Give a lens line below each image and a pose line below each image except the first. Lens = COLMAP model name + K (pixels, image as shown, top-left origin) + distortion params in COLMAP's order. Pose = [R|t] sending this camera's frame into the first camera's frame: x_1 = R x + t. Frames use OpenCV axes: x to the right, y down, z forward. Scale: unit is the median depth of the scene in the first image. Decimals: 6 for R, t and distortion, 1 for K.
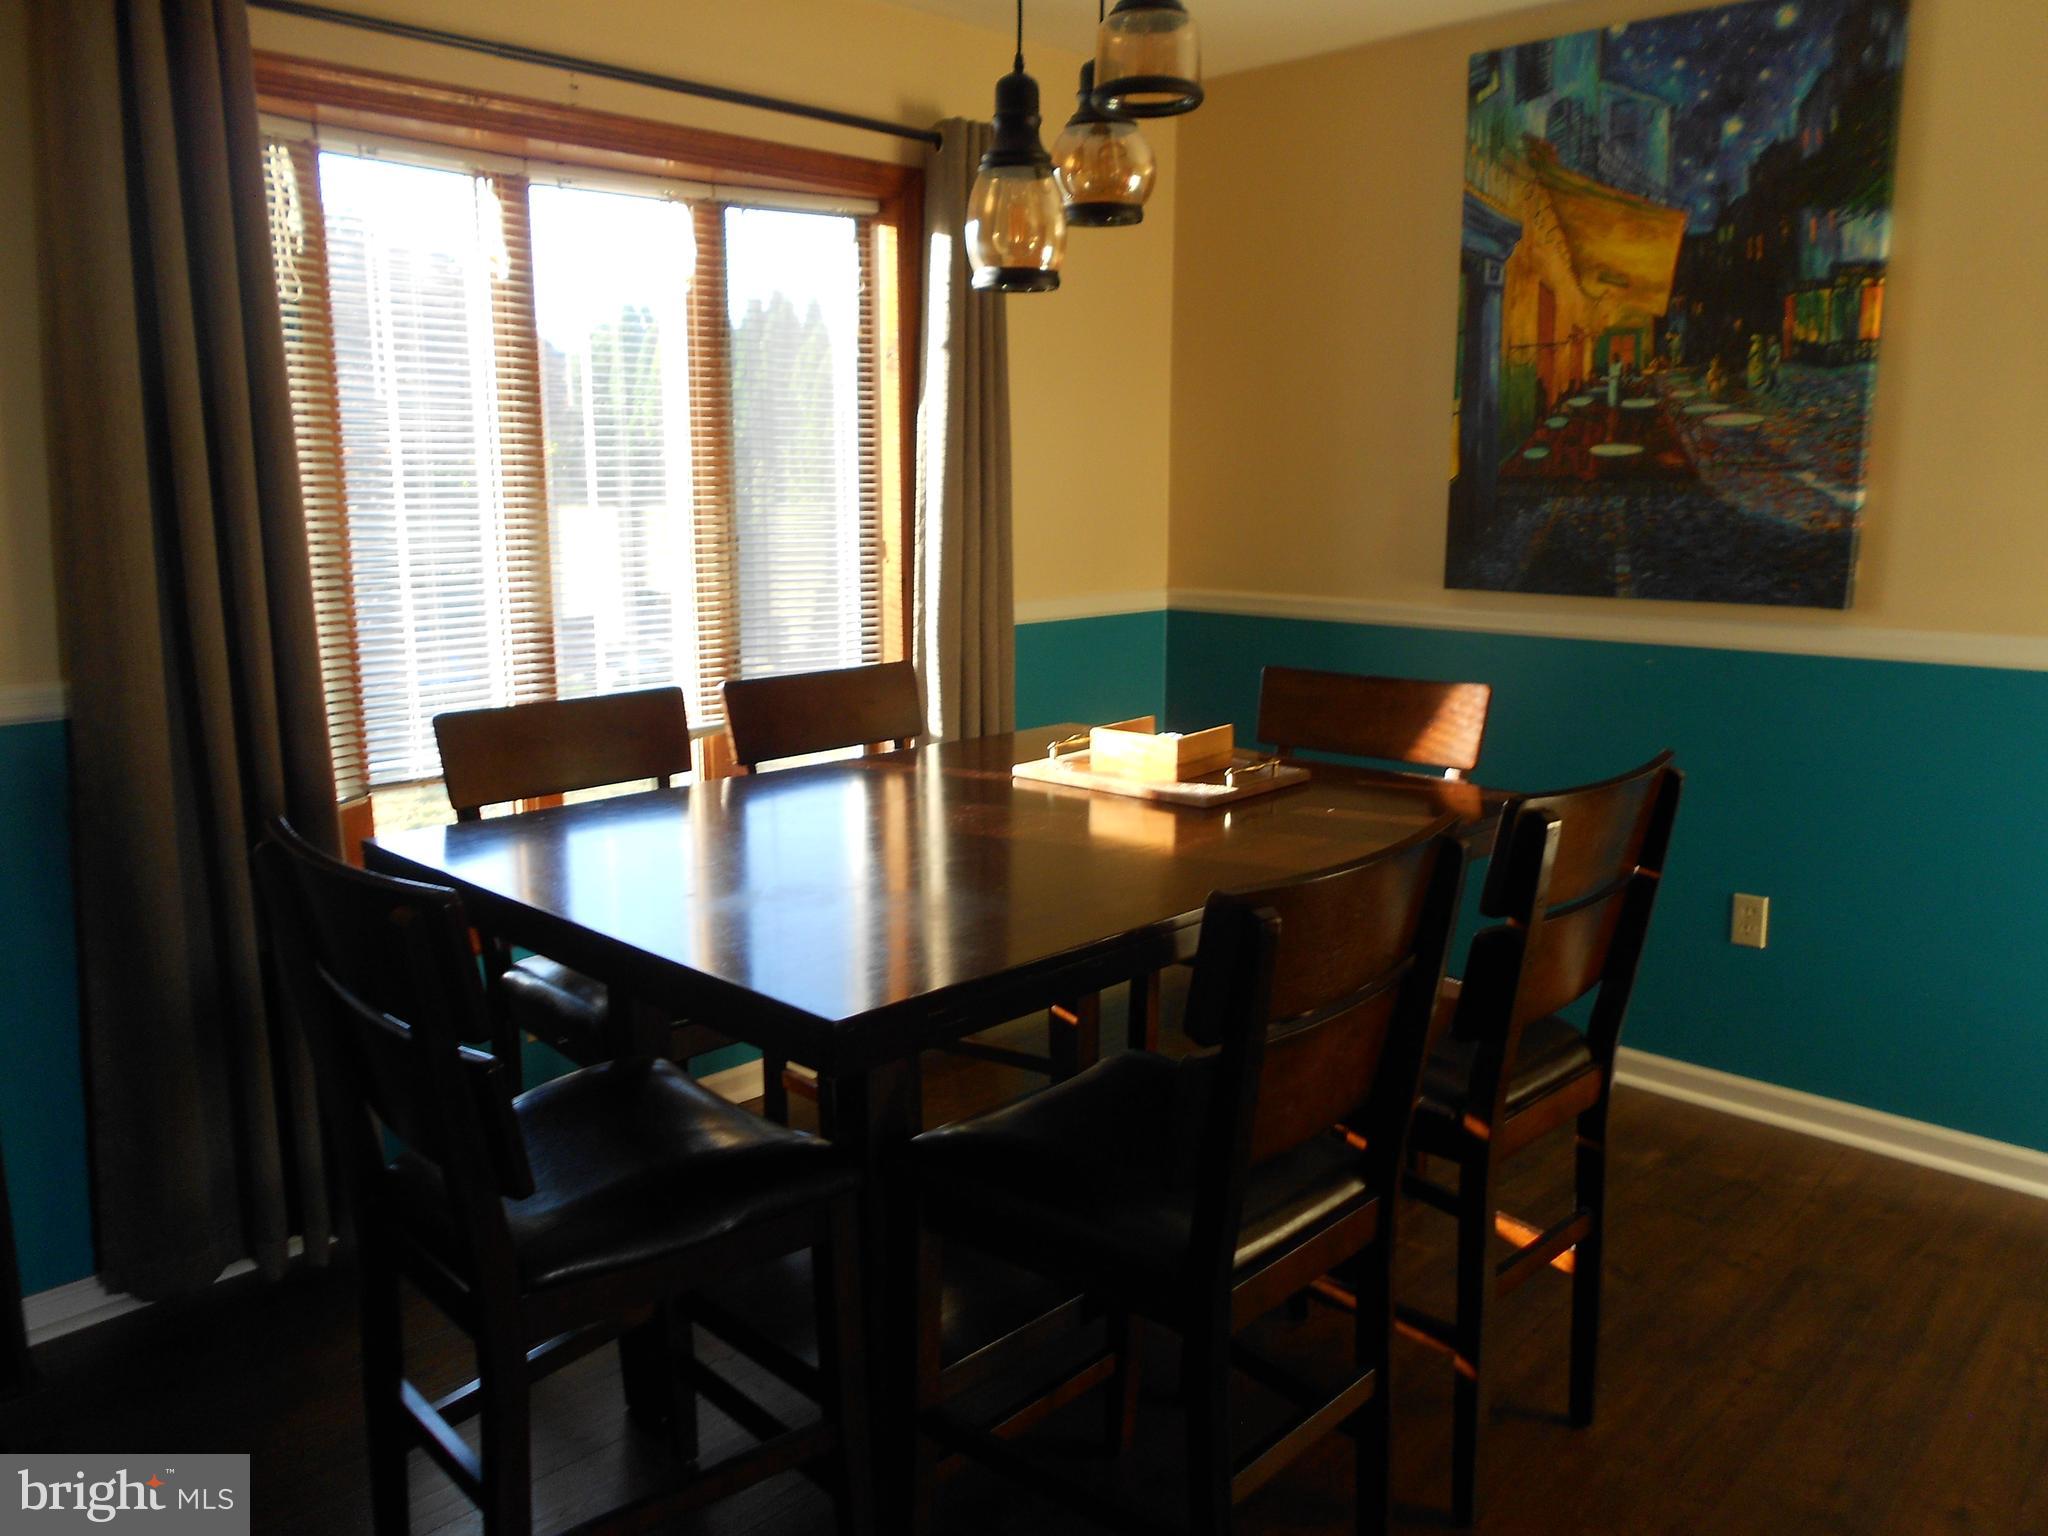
lens RADIAL K [[1565.0, 0, 1025.1], [0, 1565.0, 775.0], [0, 0, 1]] dist [-0.020826, 0.008566]
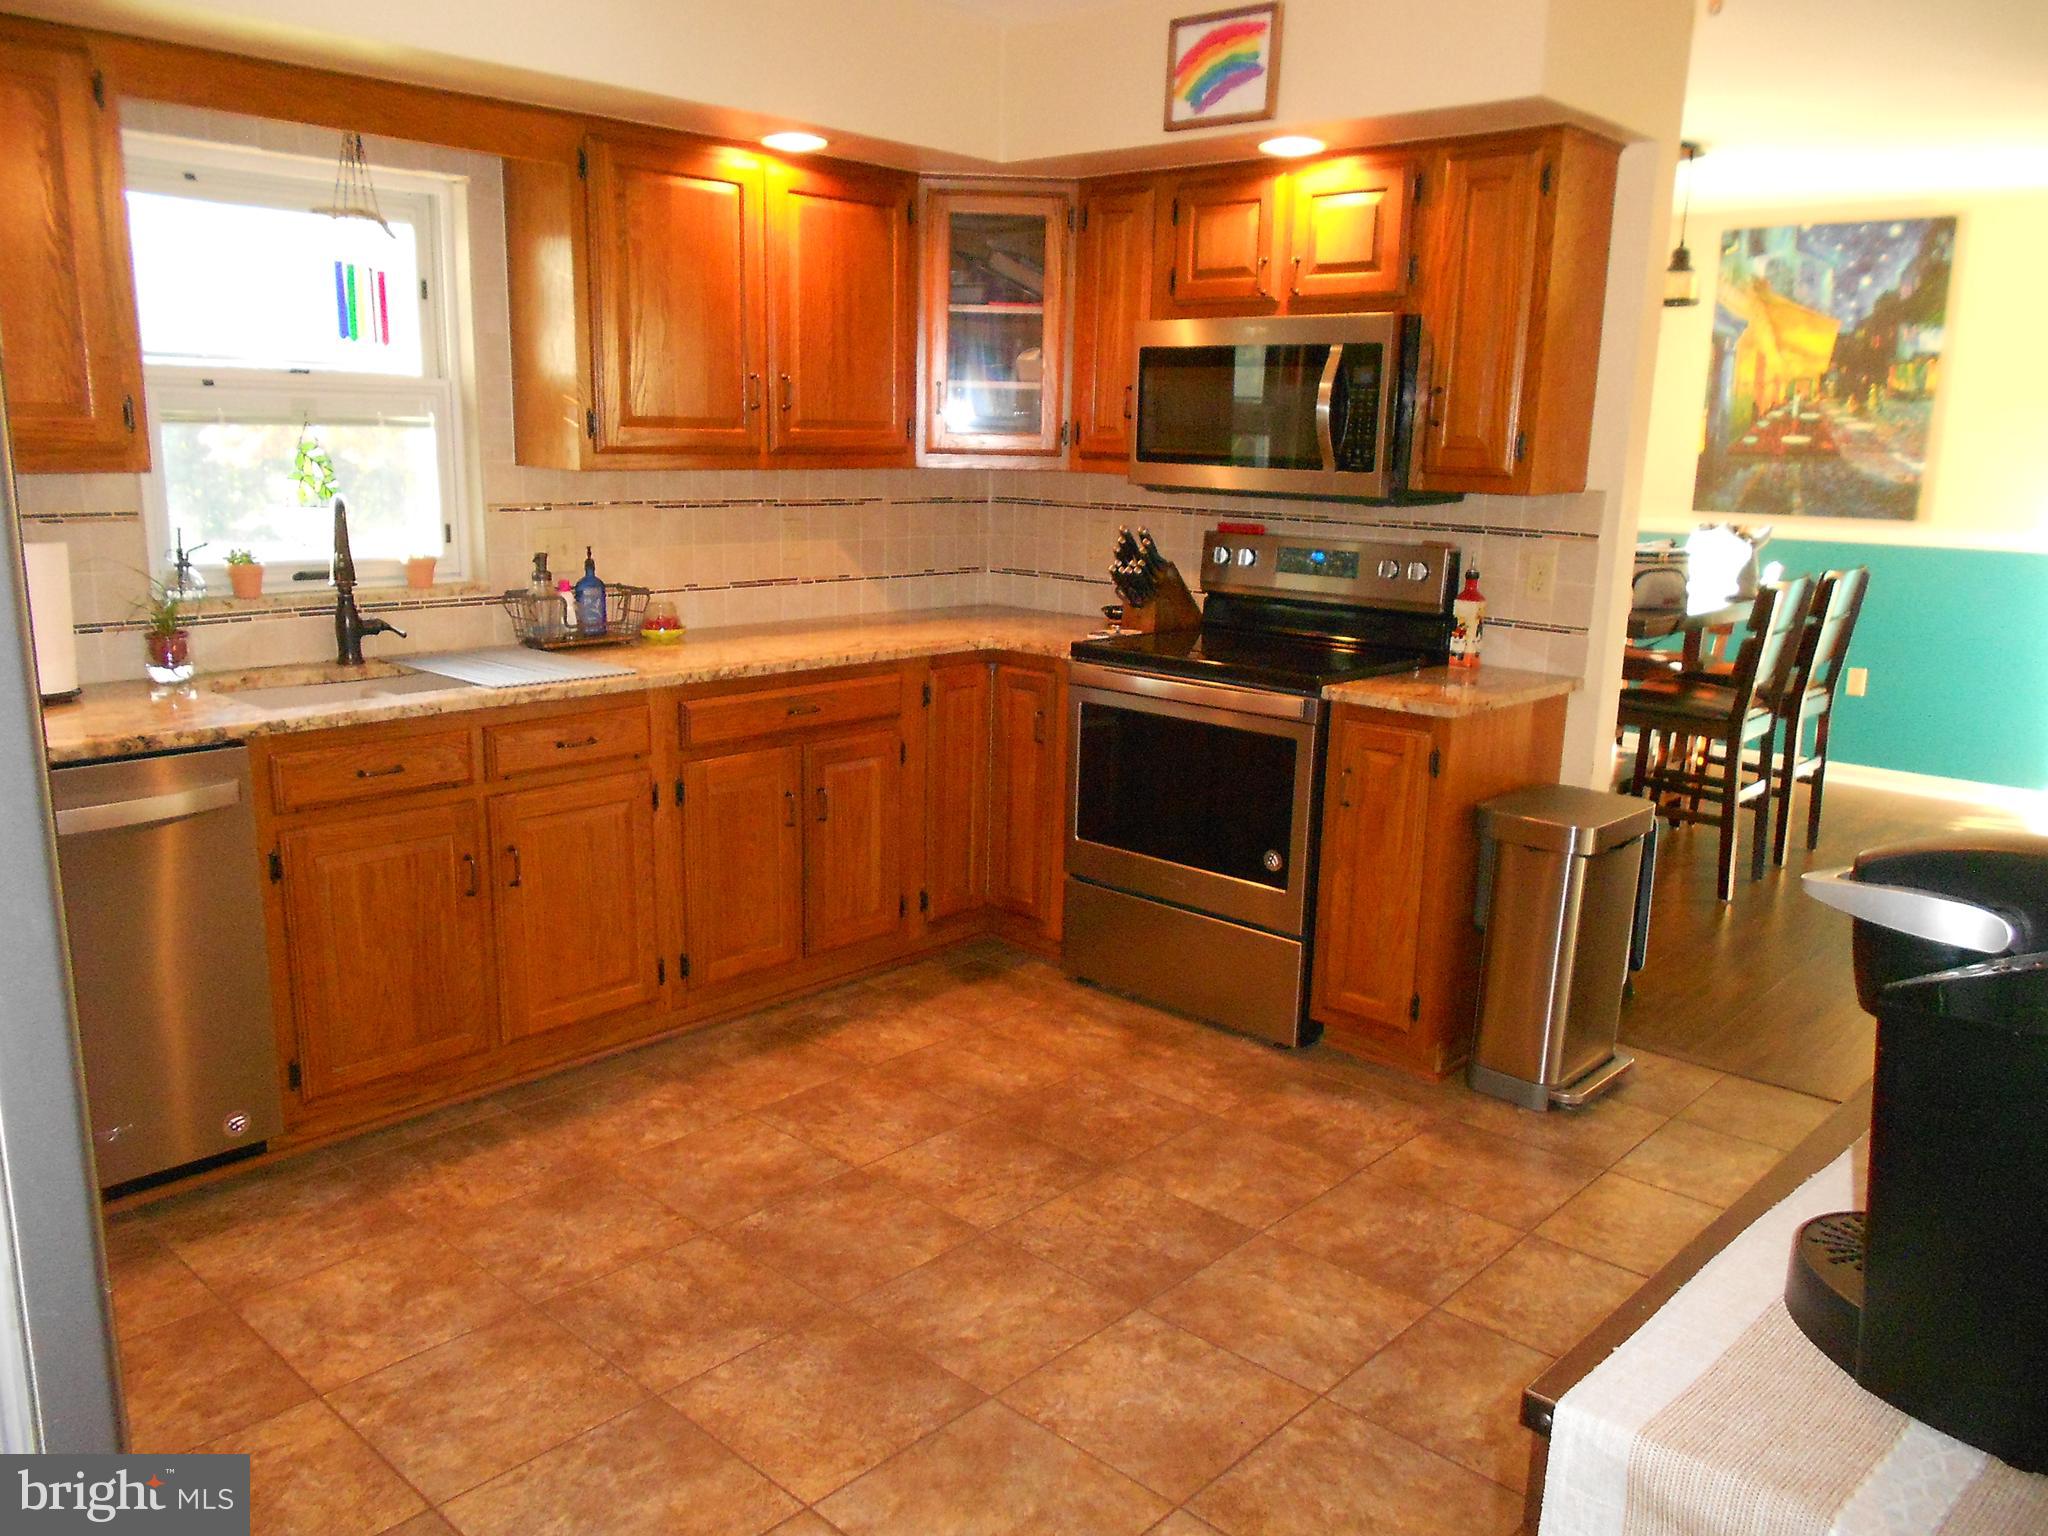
lens RADIAL K [[1565.0, 0, 1021.1], [0, 1565.0, 770.2], [0, 0, 1]] dist [-0.020826, 0.008566]
pose [[0.999384, 0.012963, 0.032627, -0.672124], [-0.013813, 0.999568, 0.025939, 0.174676], [-0.032277, -0.026374, 0.999131, -0.961225]]
